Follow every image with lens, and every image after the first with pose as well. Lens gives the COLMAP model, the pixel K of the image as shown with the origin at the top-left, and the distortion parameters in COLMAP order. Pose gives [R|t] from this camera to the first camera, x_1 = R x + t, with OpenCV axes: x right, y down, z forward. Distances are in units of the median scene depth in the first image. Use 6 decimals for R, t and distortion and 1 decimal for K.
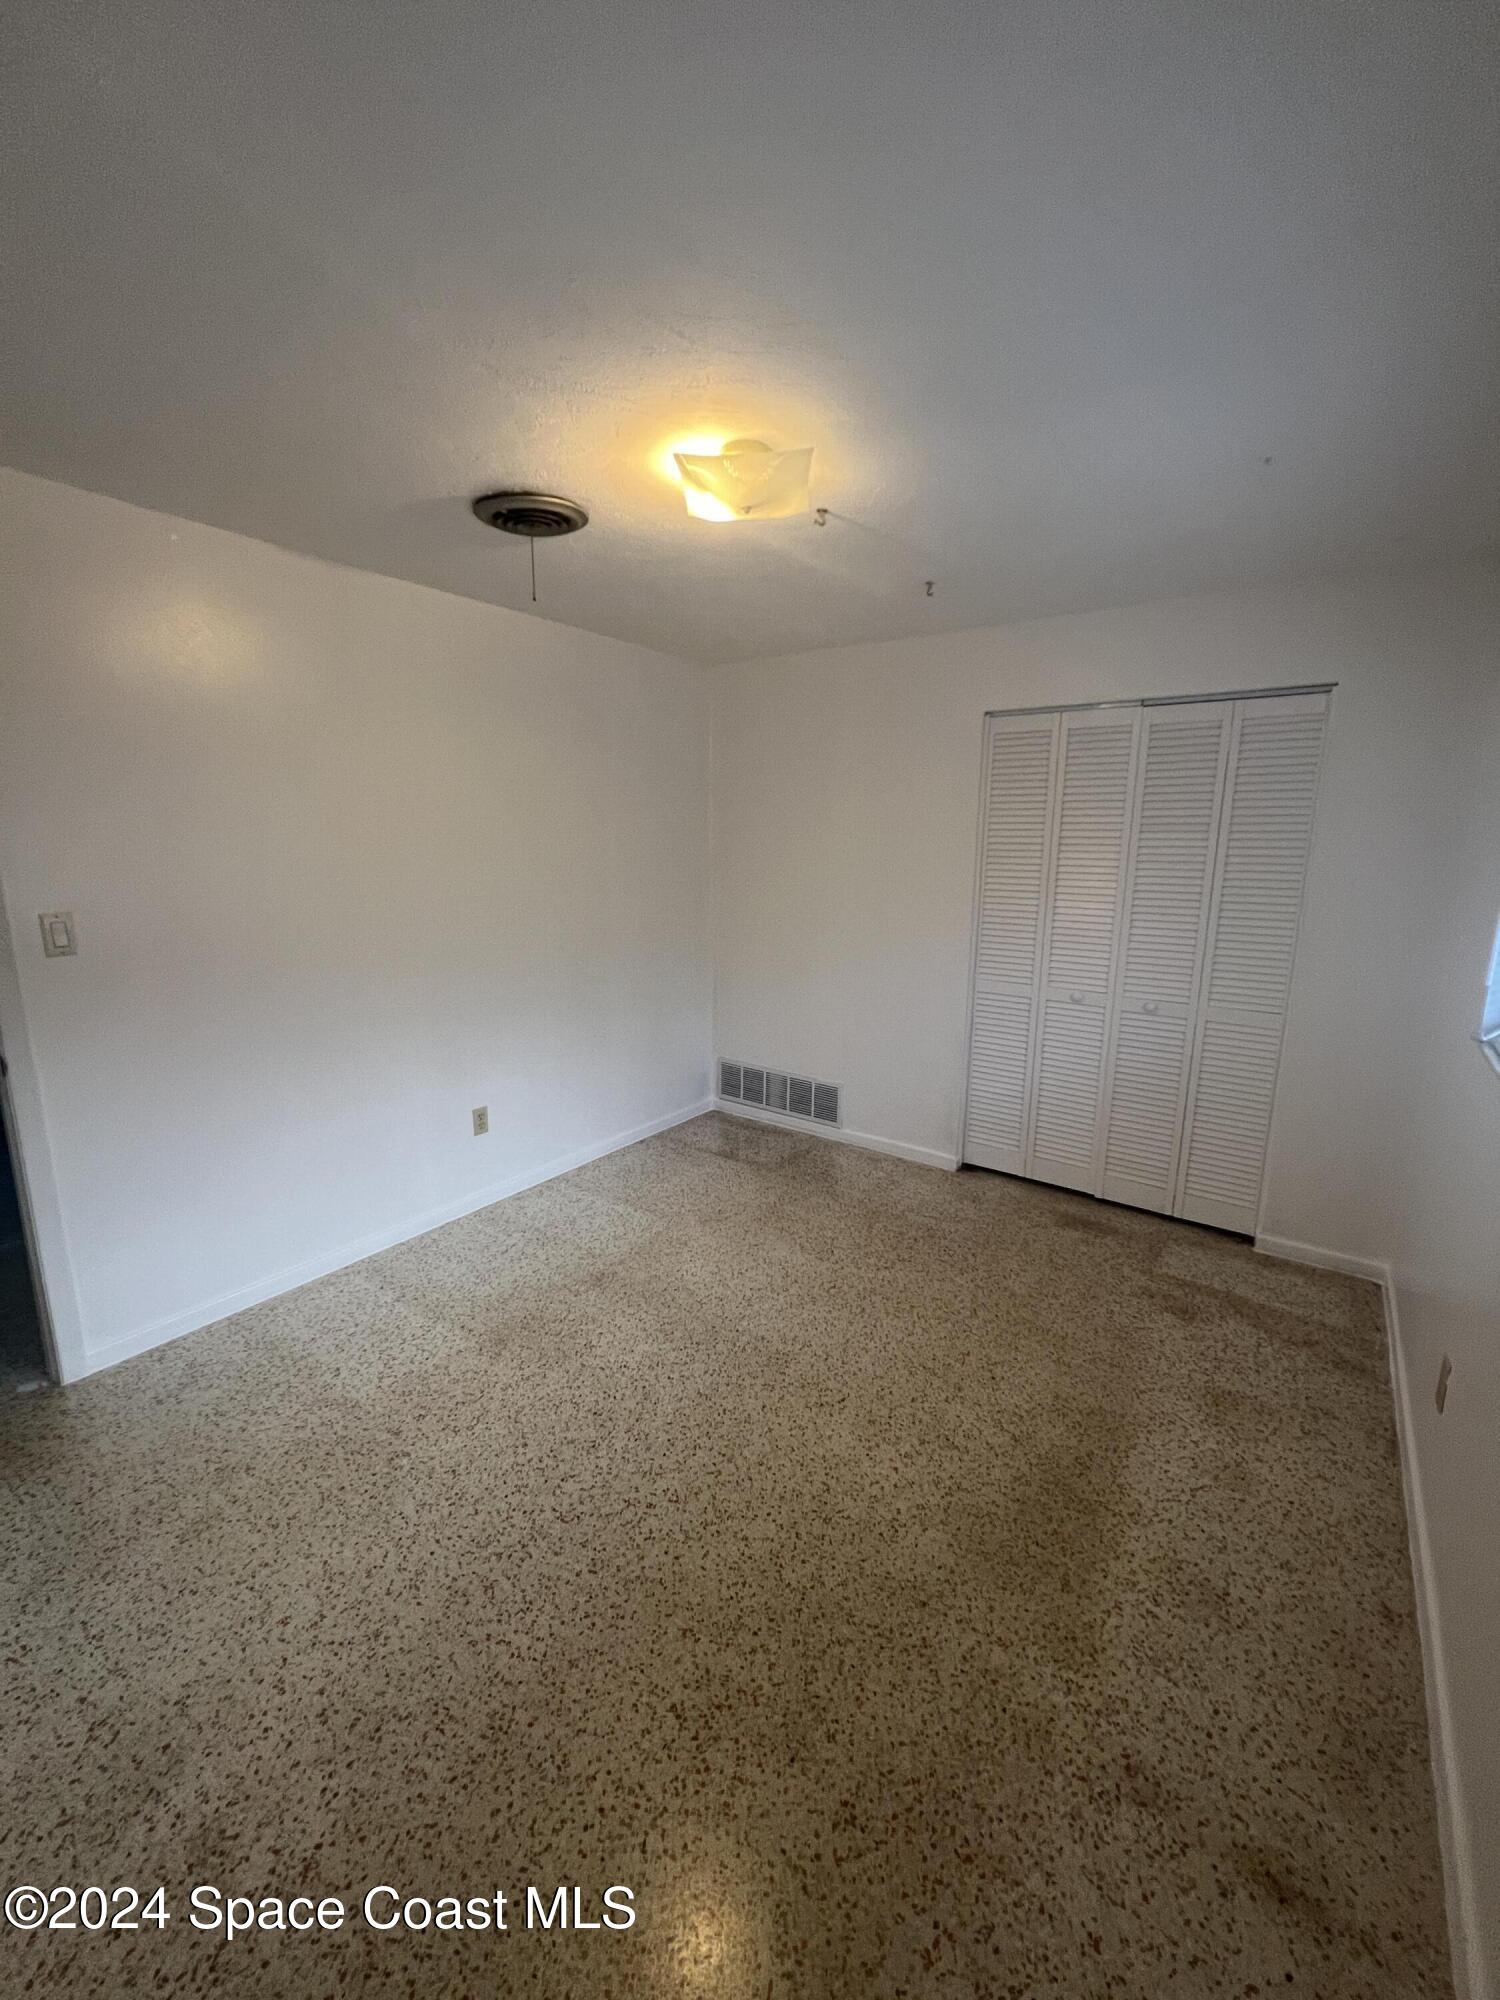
lens RADIAL K [[804.8, 0, 757.8], [0, 804.8, 1012.3], [0, 0, 1]] dist [-0.003942, 0.000362]
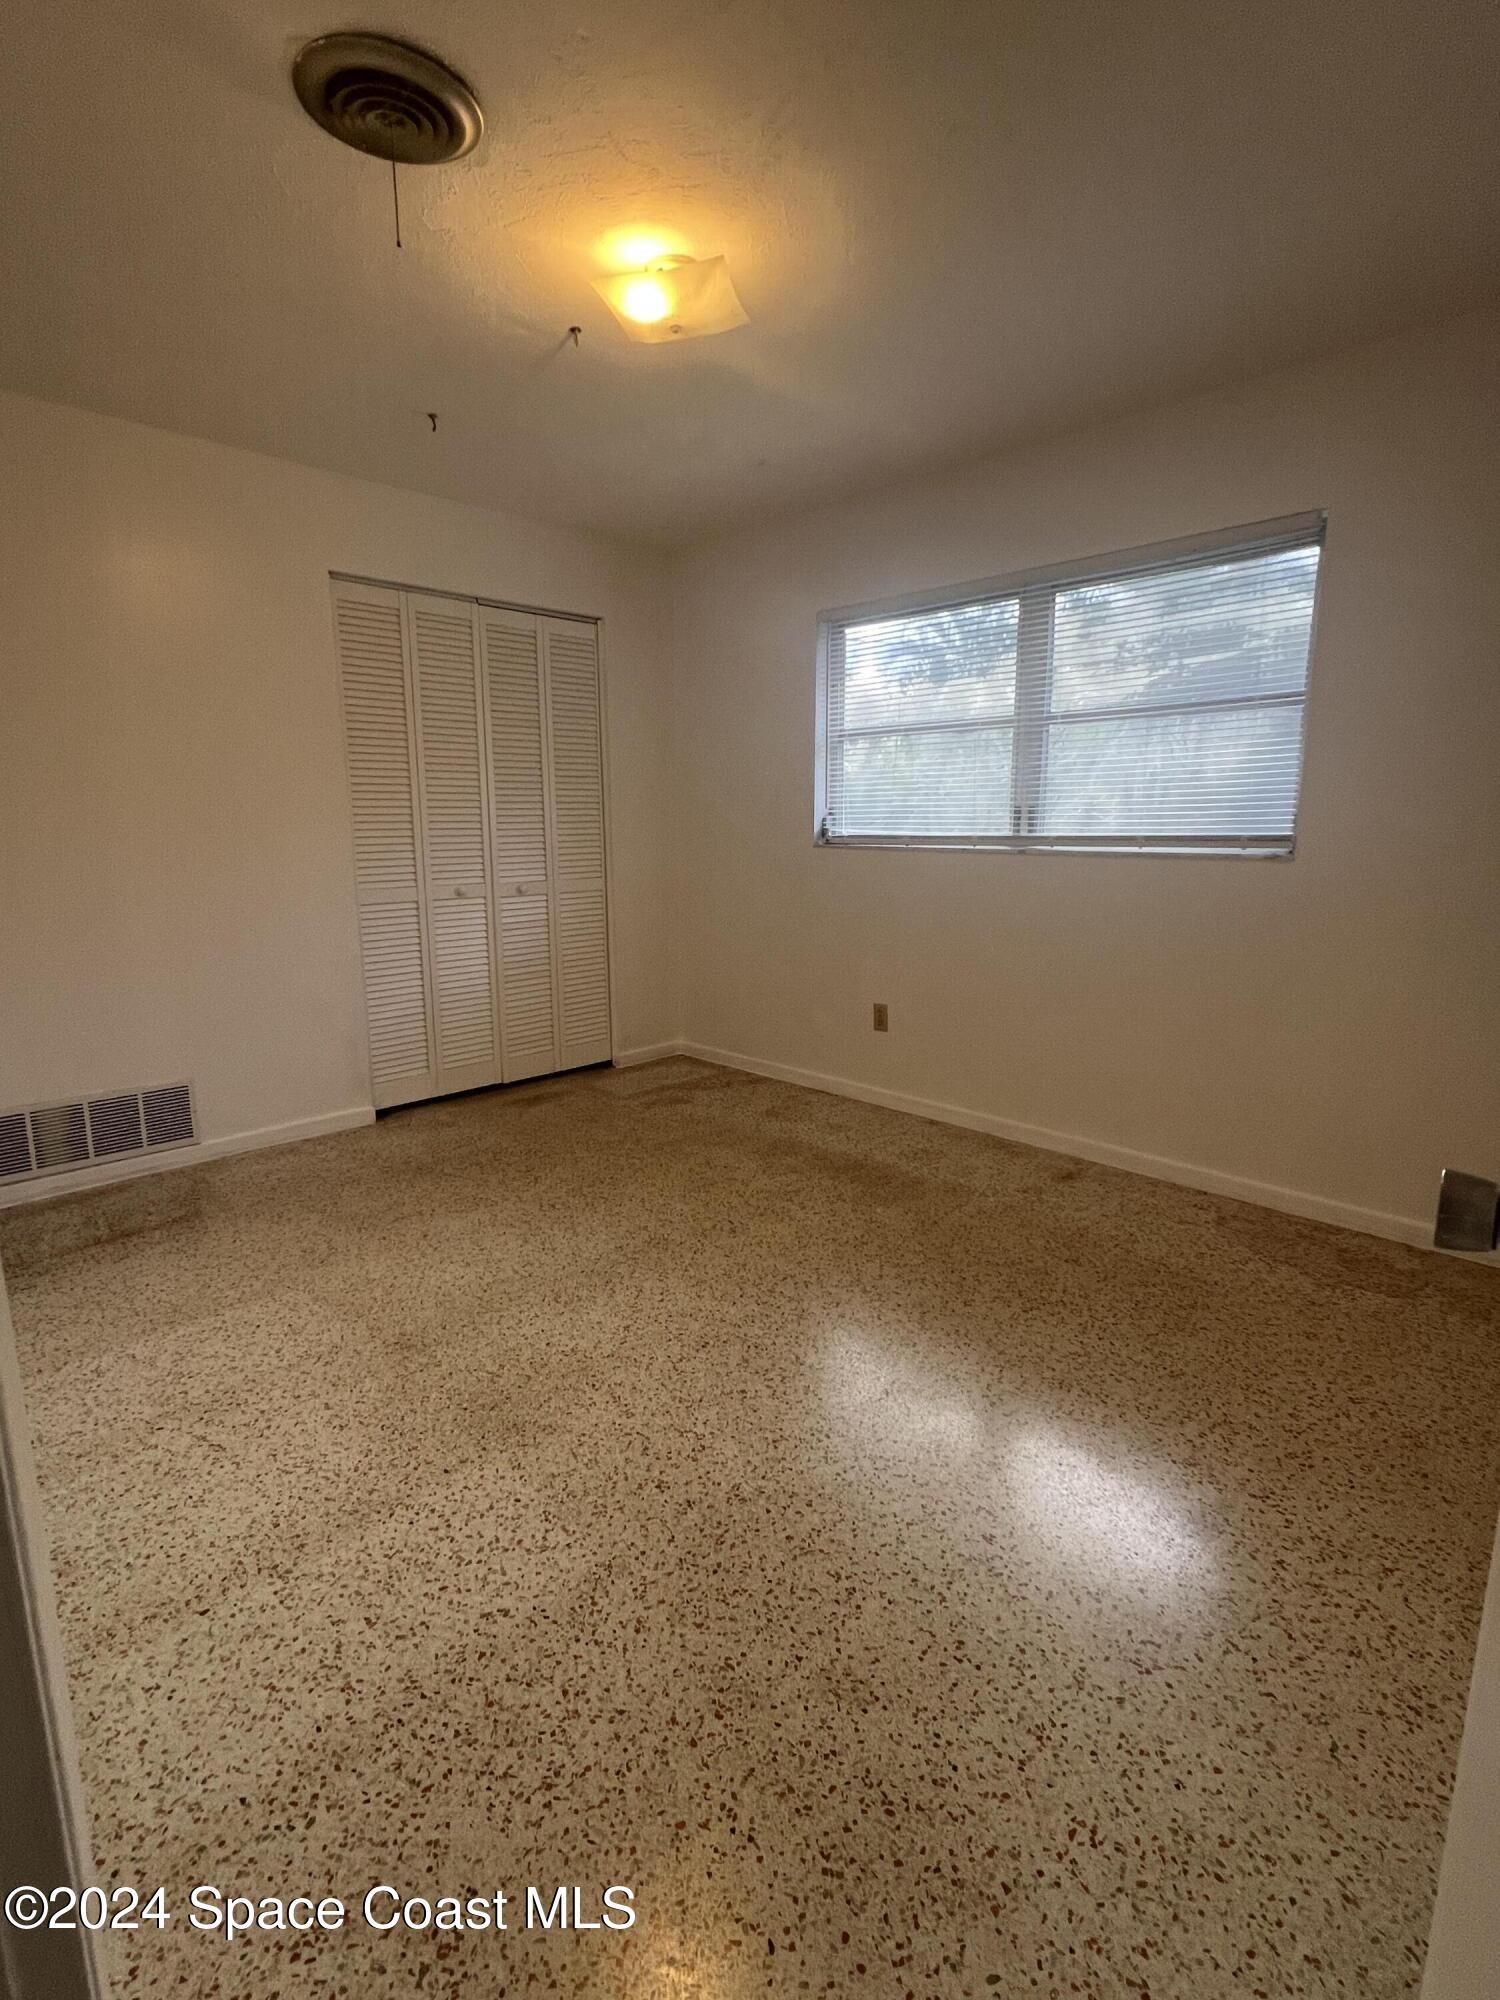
lens RADIAL K [[956.1, 0, 752.8], [0, 956.1, 998.8], [0, 0, 1]] dist [0.001443, -0.000186]
pose [[0.155263, -0.194629, 0.968511, -0.886929], [0.218808, 0.962824, 0.158409, 0.001618], [-0.963336, 0.187323, 0.192077, 0.560128]]
